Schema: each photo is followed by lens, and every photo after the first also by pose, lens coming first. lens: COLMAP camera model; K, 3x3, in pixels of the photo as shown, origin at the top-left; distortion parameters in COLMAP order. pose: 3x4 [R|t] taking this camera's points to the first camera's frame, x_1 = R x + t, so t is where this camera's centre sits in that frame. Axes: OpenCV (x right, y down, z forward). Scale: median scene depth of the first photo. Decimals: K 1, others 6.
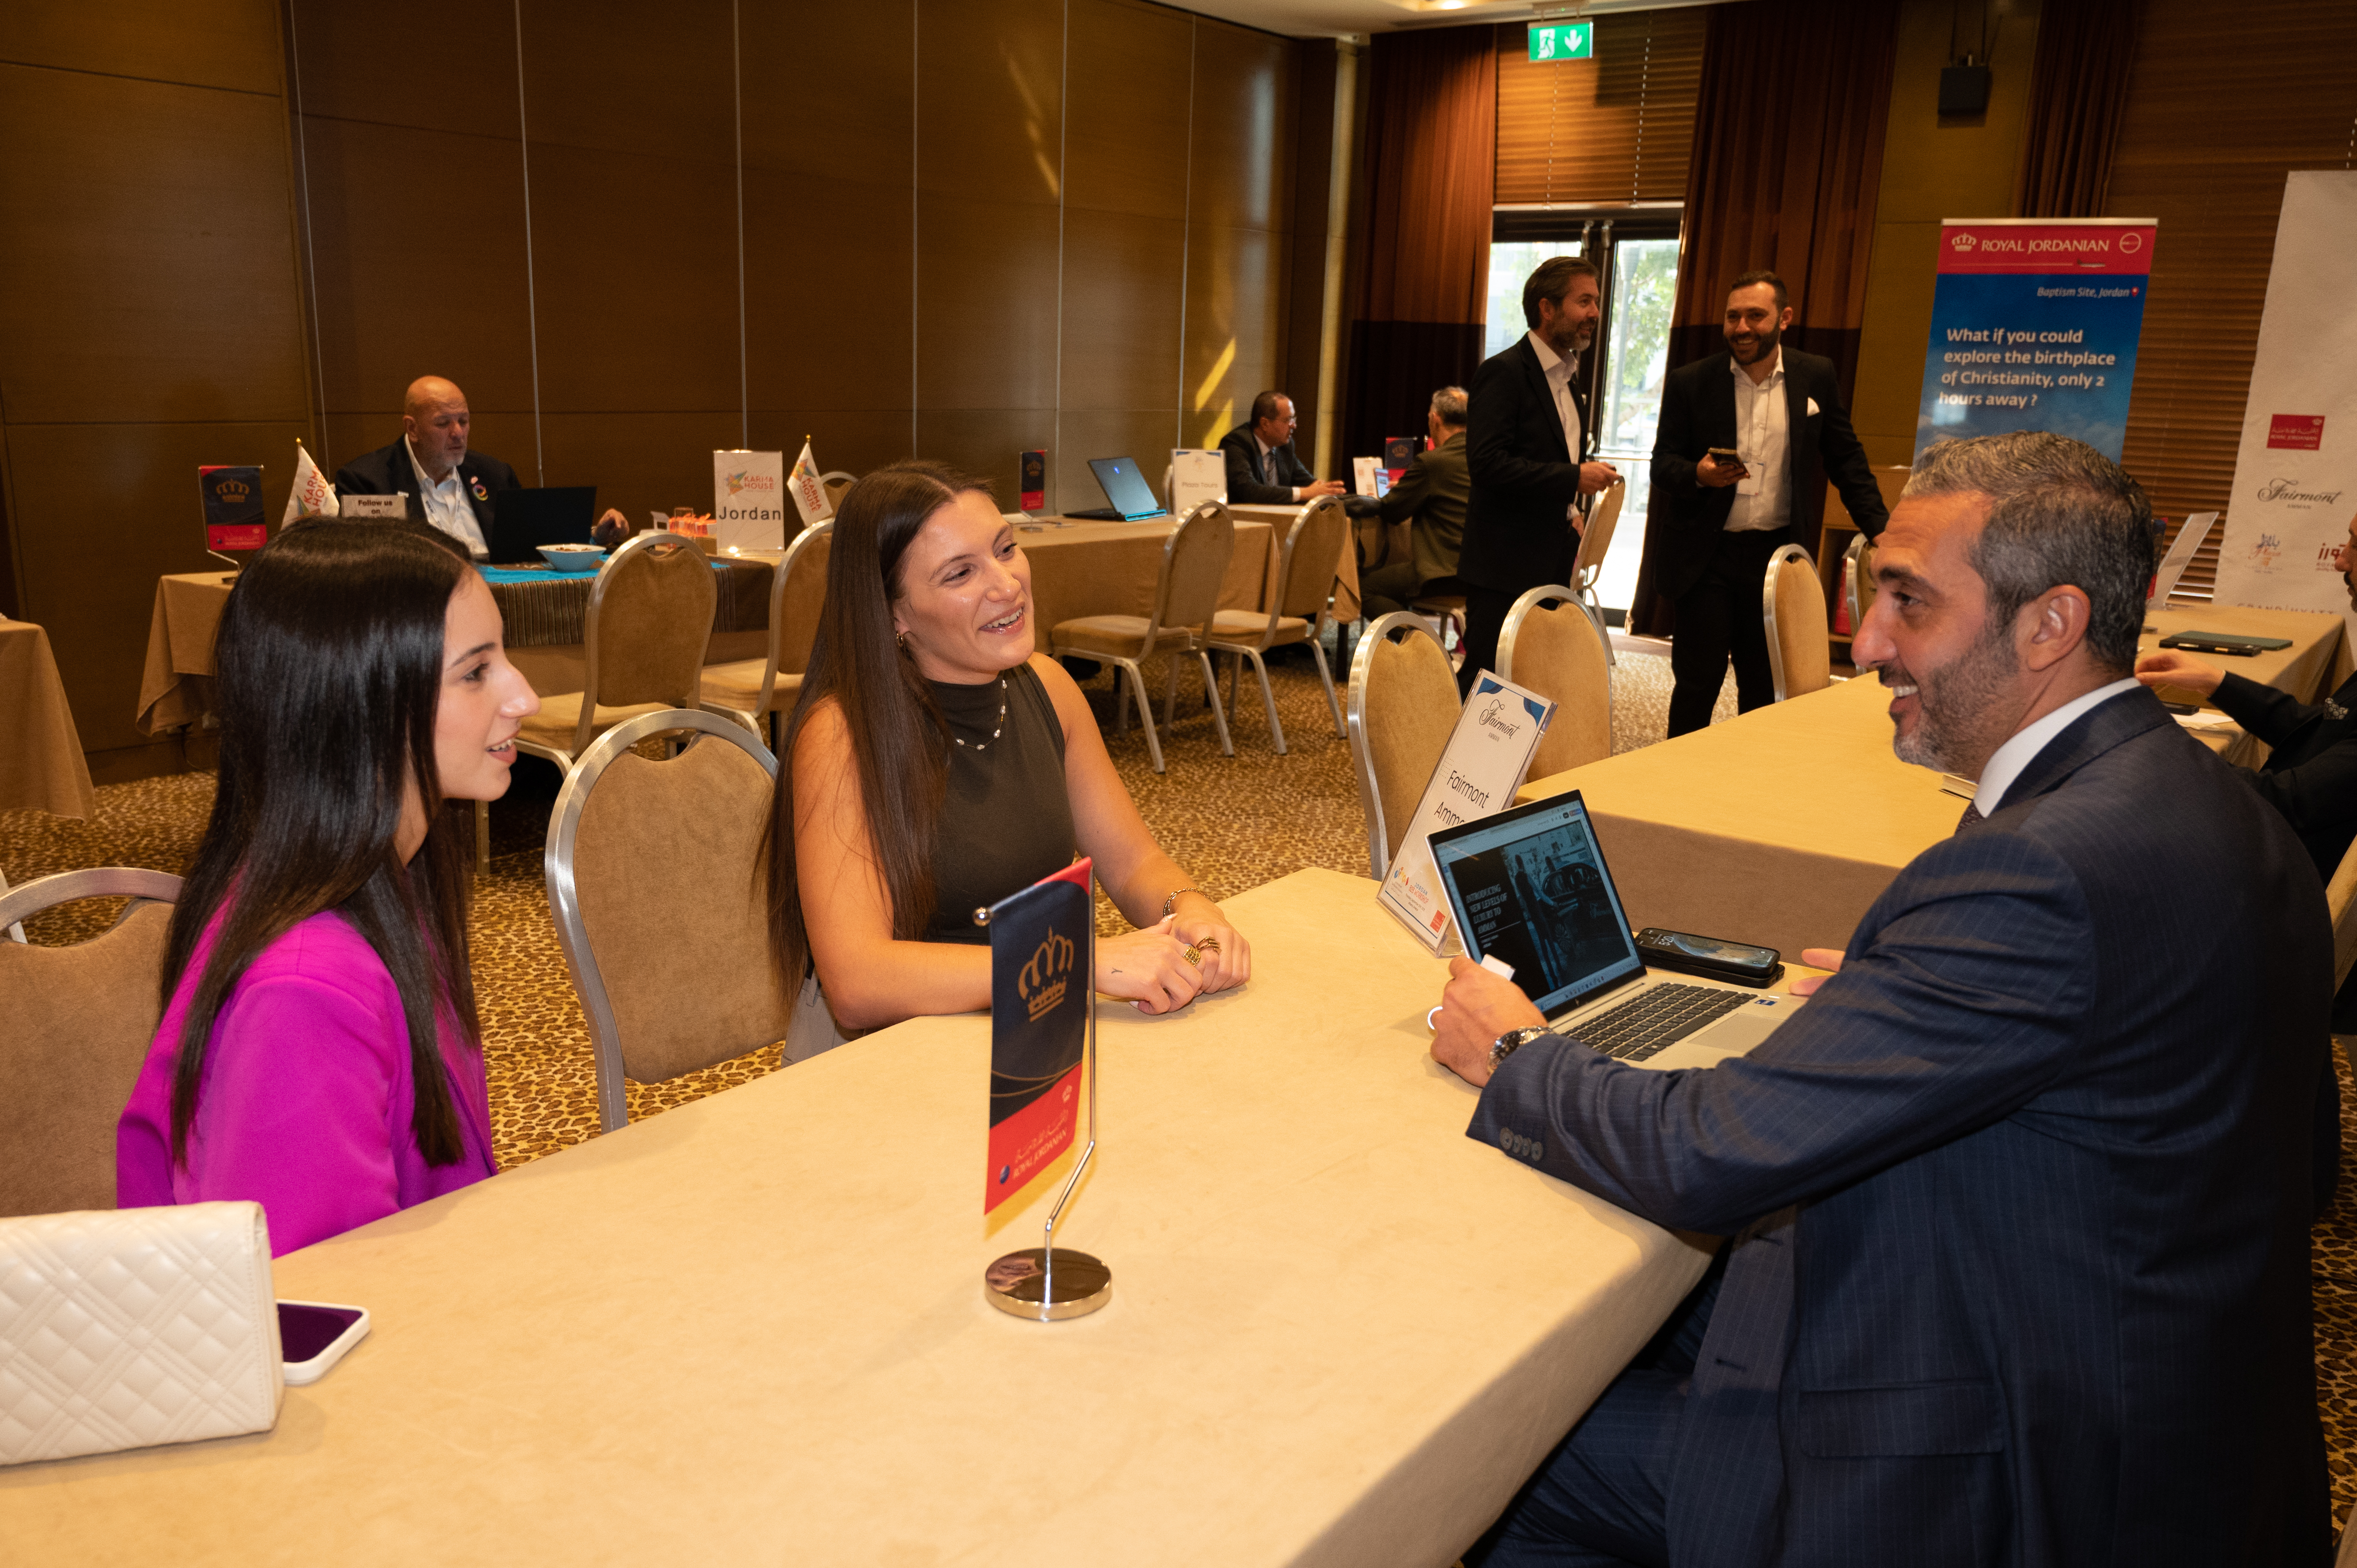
lens RADIAL K [[1742.6, 0, 1148.3], [0, 1742.6, 800.5], [0, 0, 1]] dist [-0.035859, 0.054454]
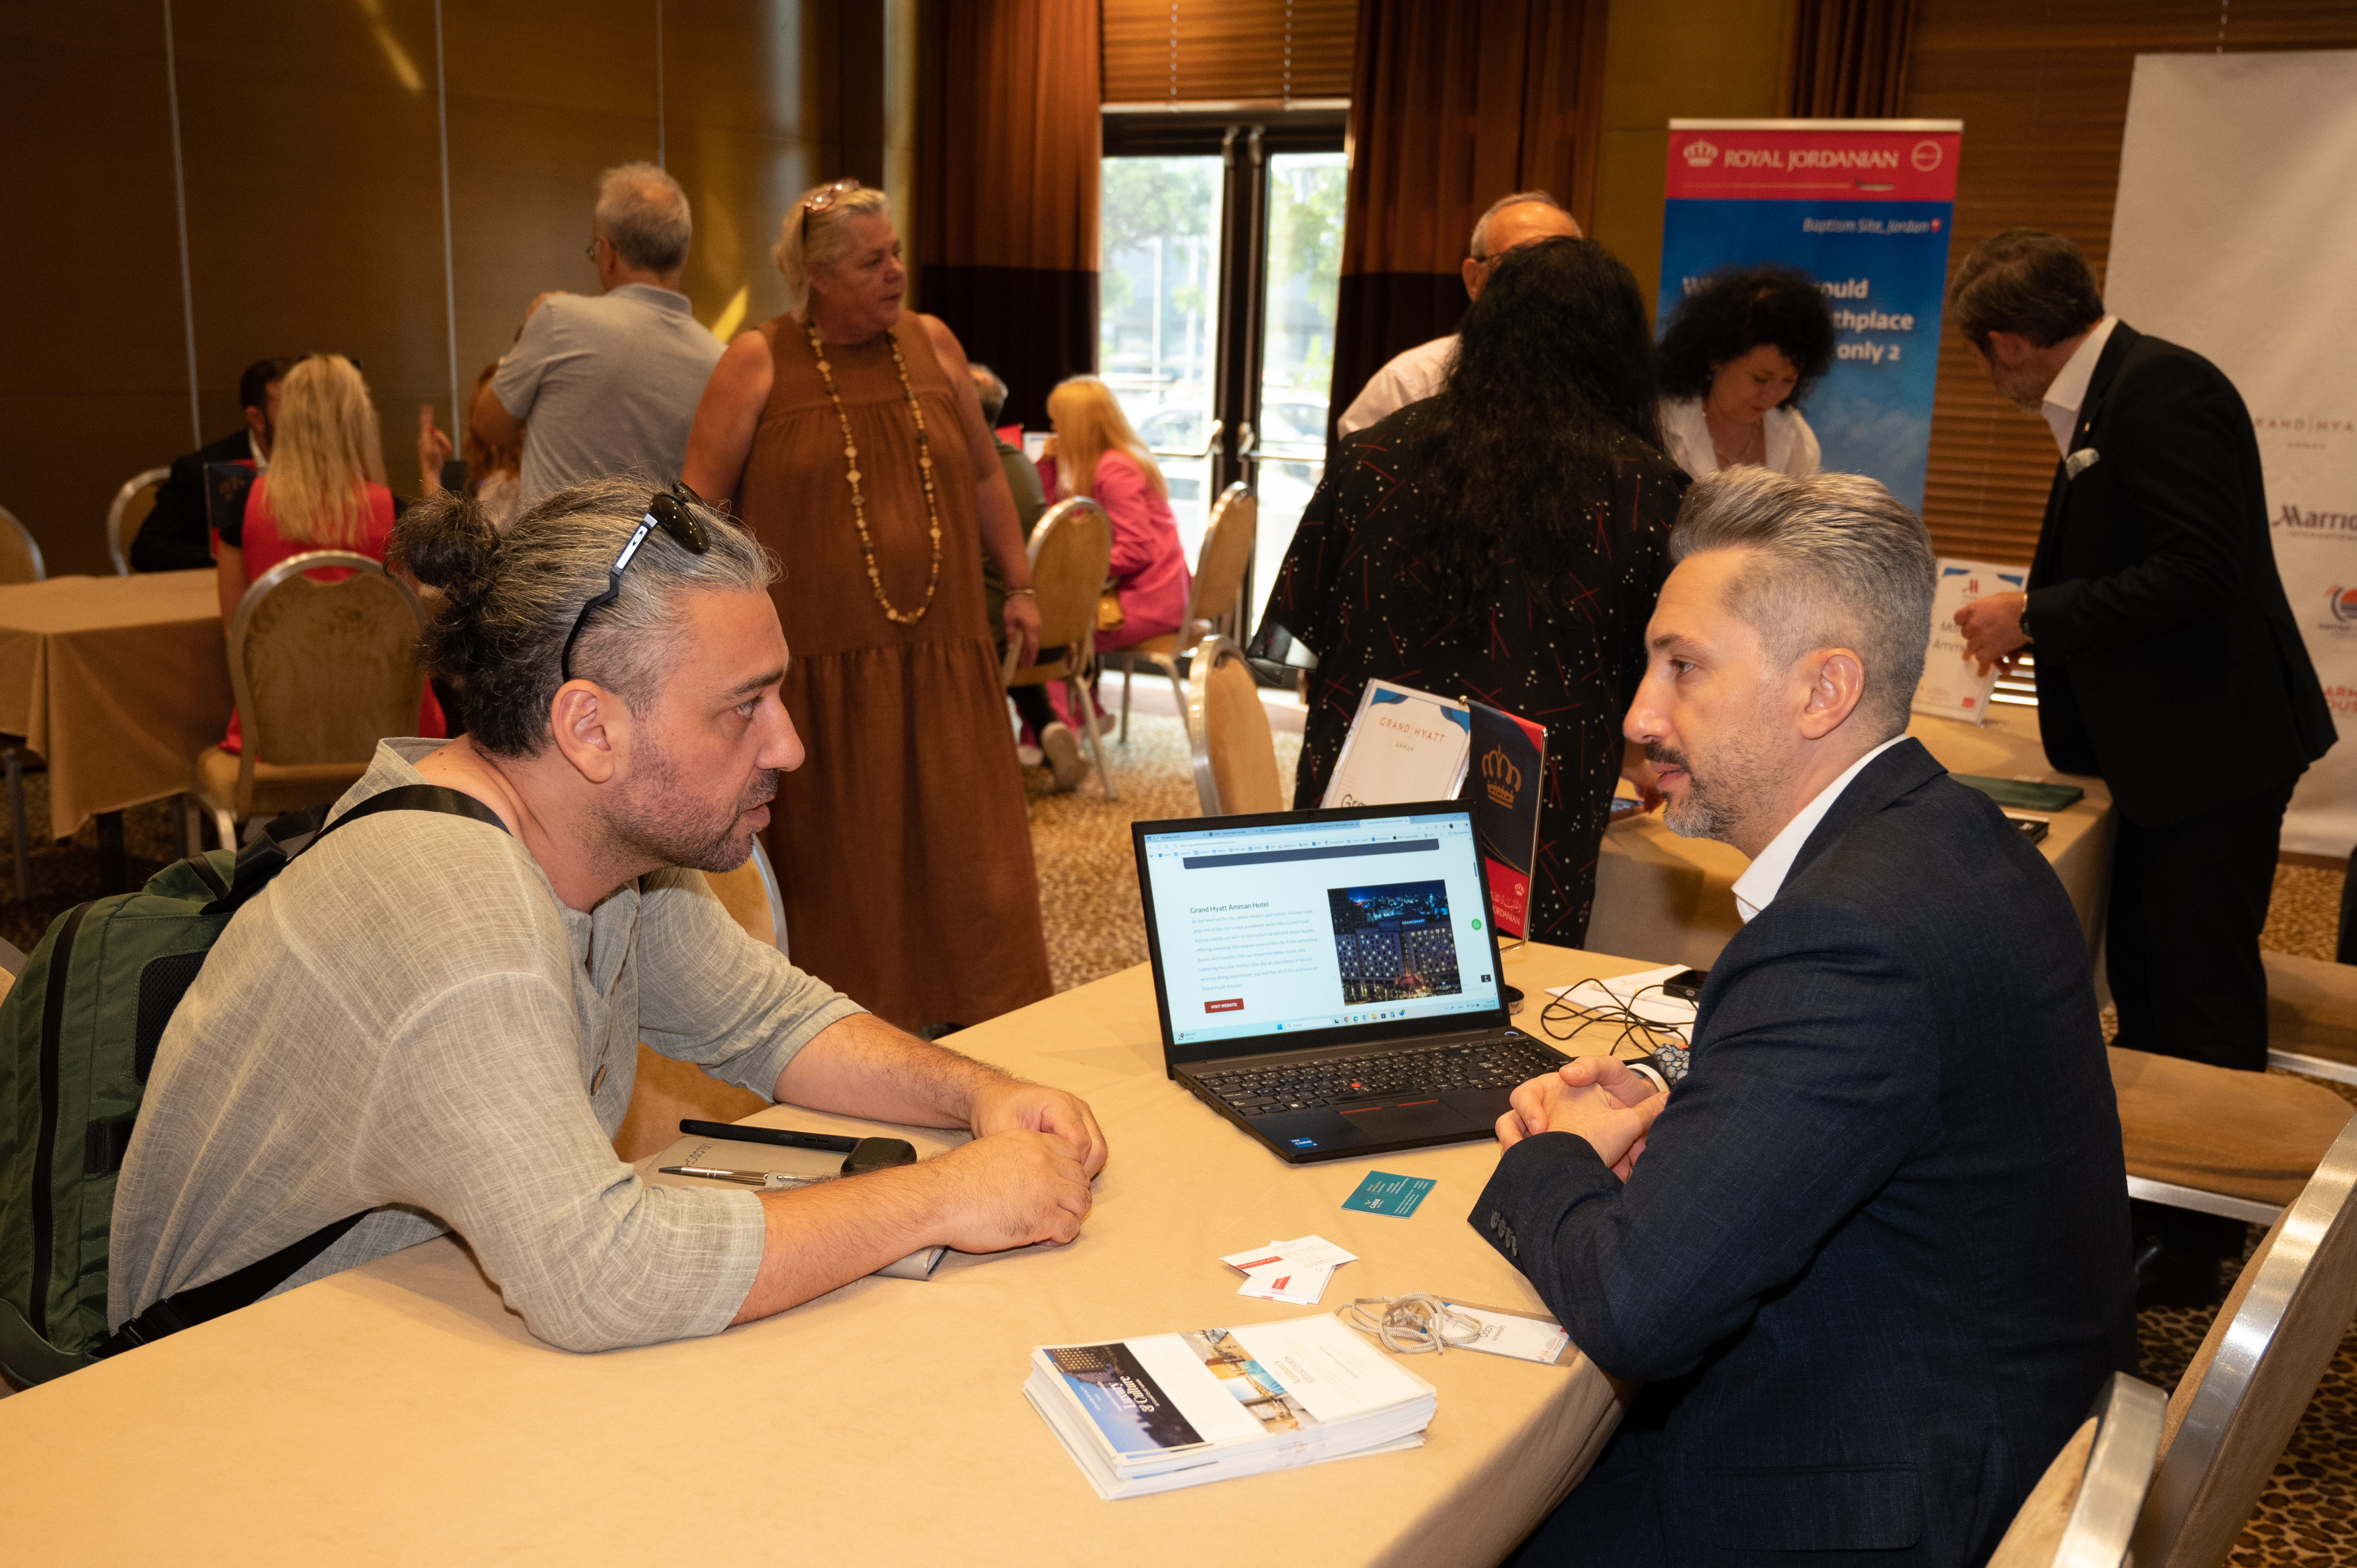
lens RADIAL K [[2017.3, 0, 1178.5], [0, 2017.3, 784.0], [0, 0, 1]] dist [-0.004238, 0.004855]
pose [[0.997302, -0.015887, 0.071666, 0.198665], [0.017263, 0.999677, -0.018628, -0.057373], [-0.071347, 0.019815, 0.997255, 0.211183]]
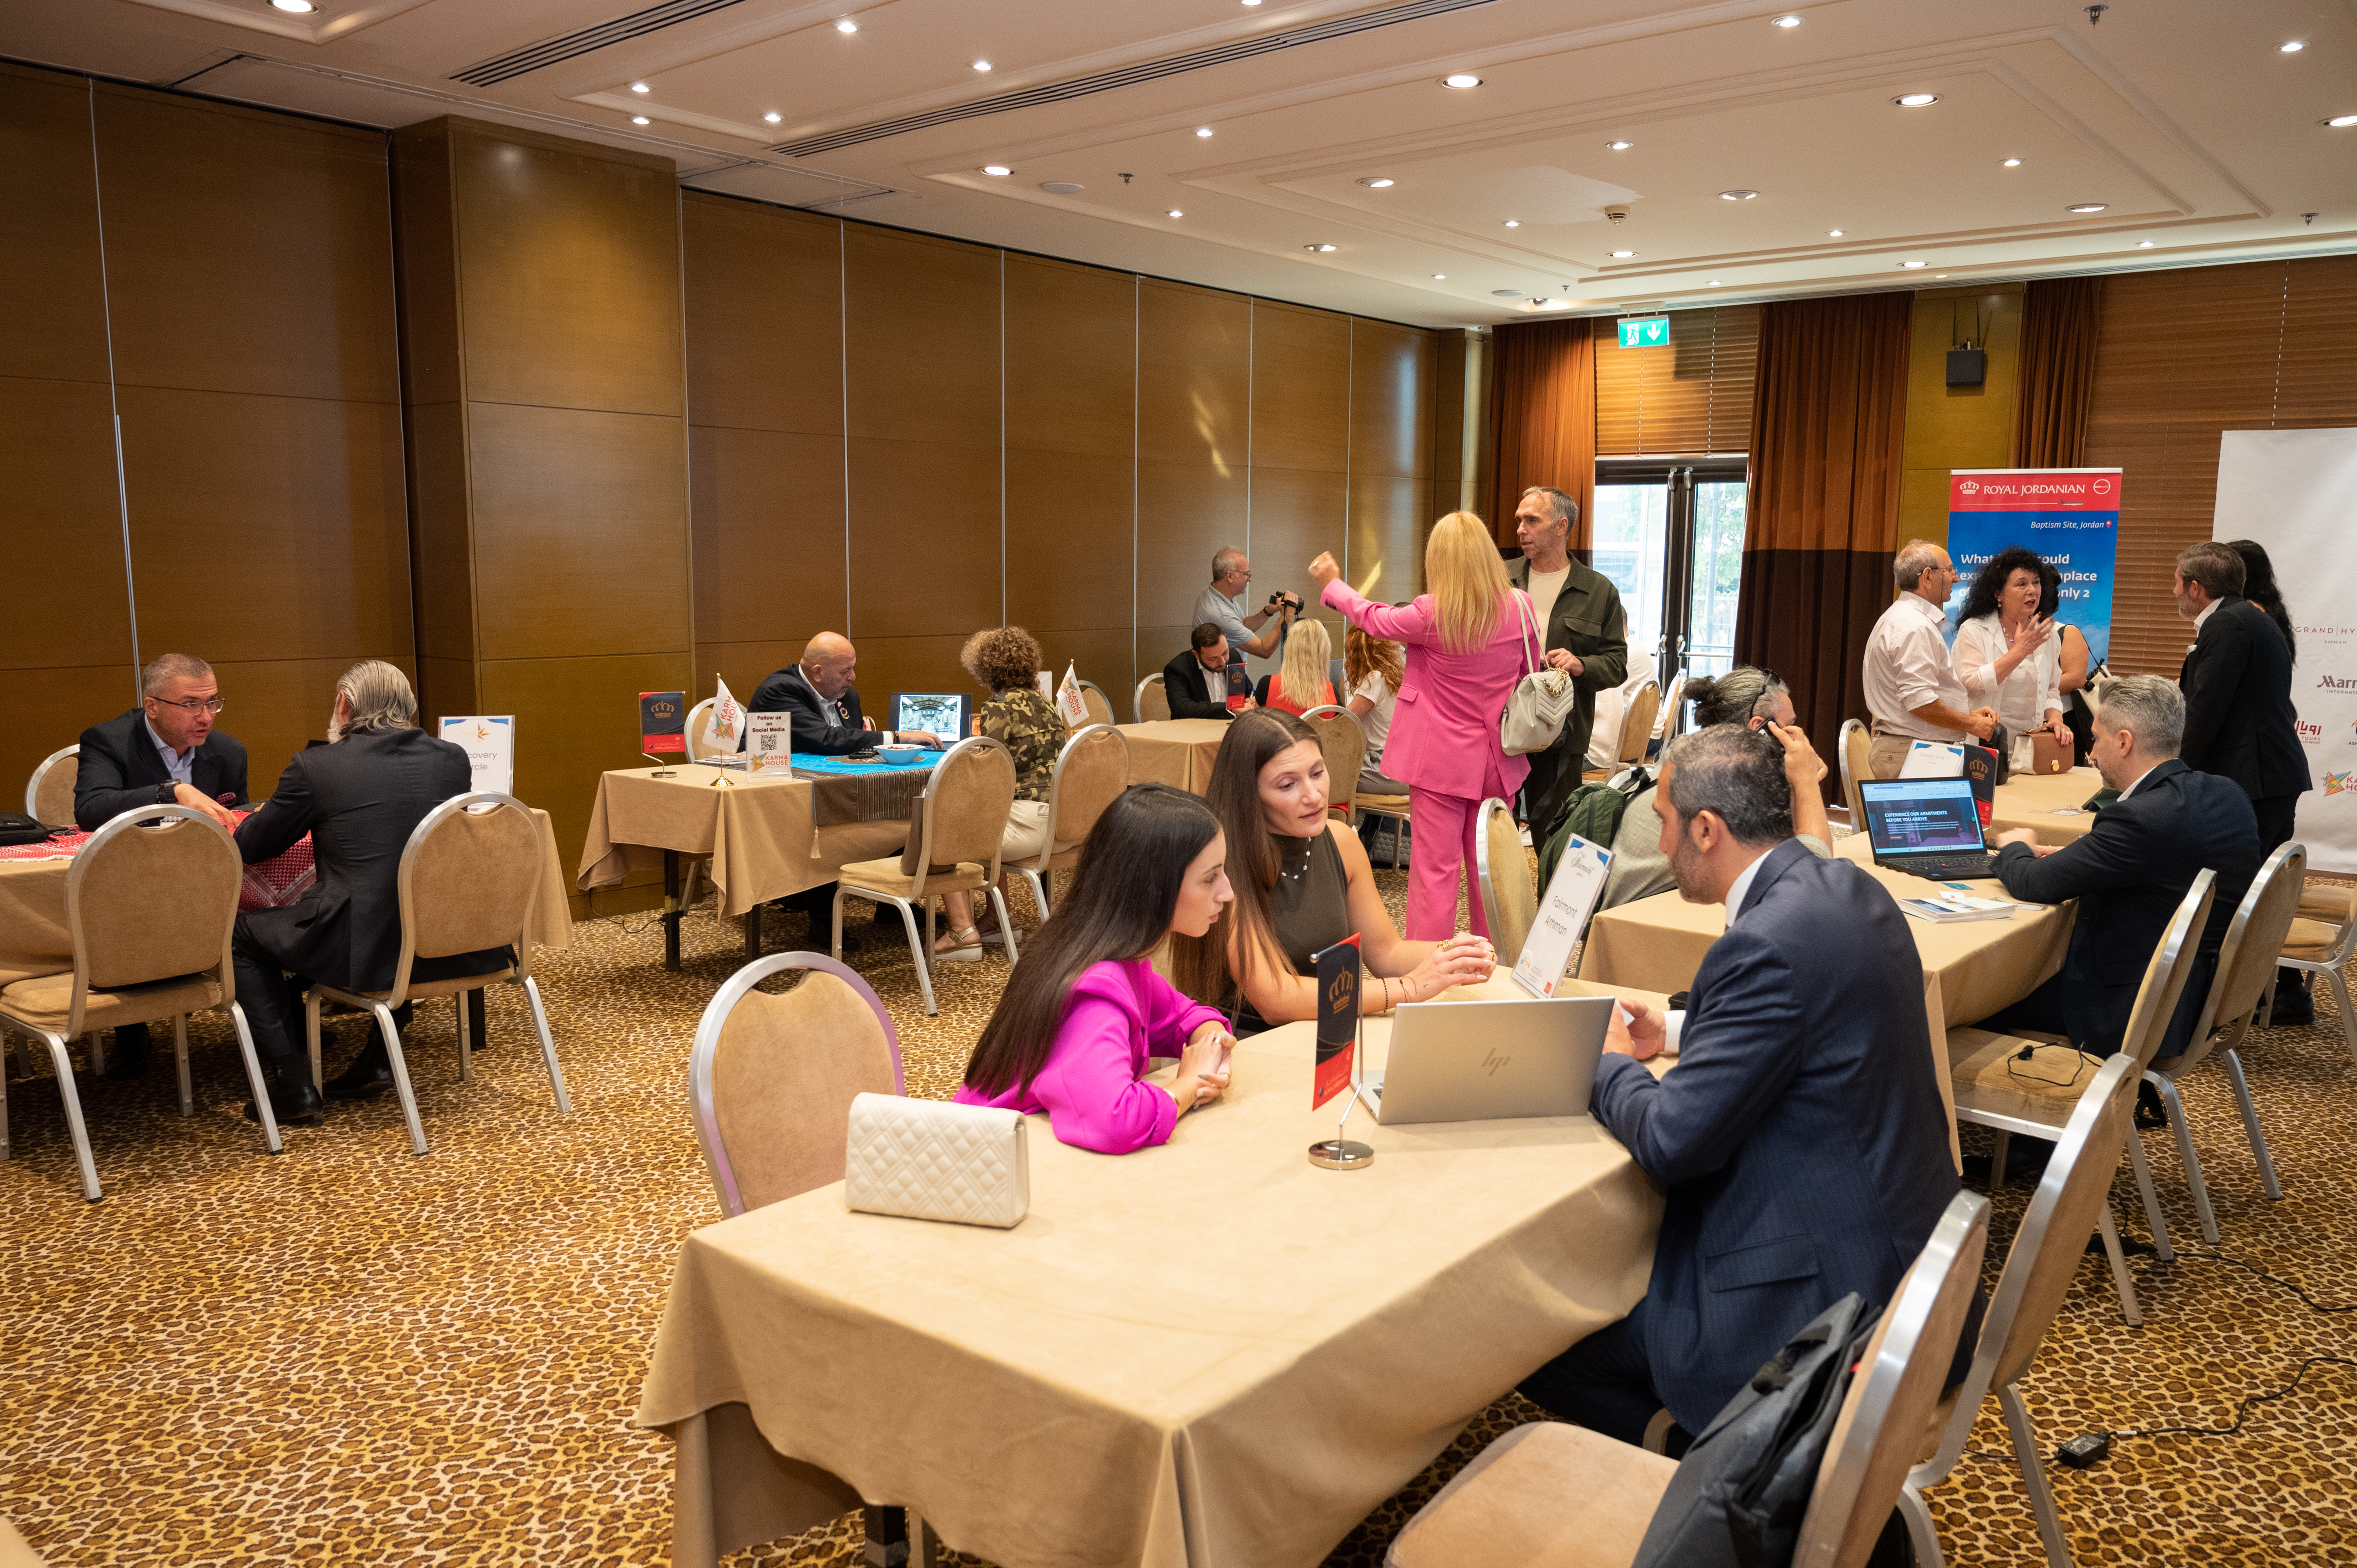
lens RADIAL K [[1673.3, 0, 1178.5], [0, 1673.3, 784.0], [0, 0, 1]] dist [-0.017401, 0.004768]
pose [[0.997646, -0.013415, -0.067244, -0.026764], [0.006479, 0.994730, -0.102324, 0.014193], [0.068263, 0.101648, 0.992476, -0.225494]]
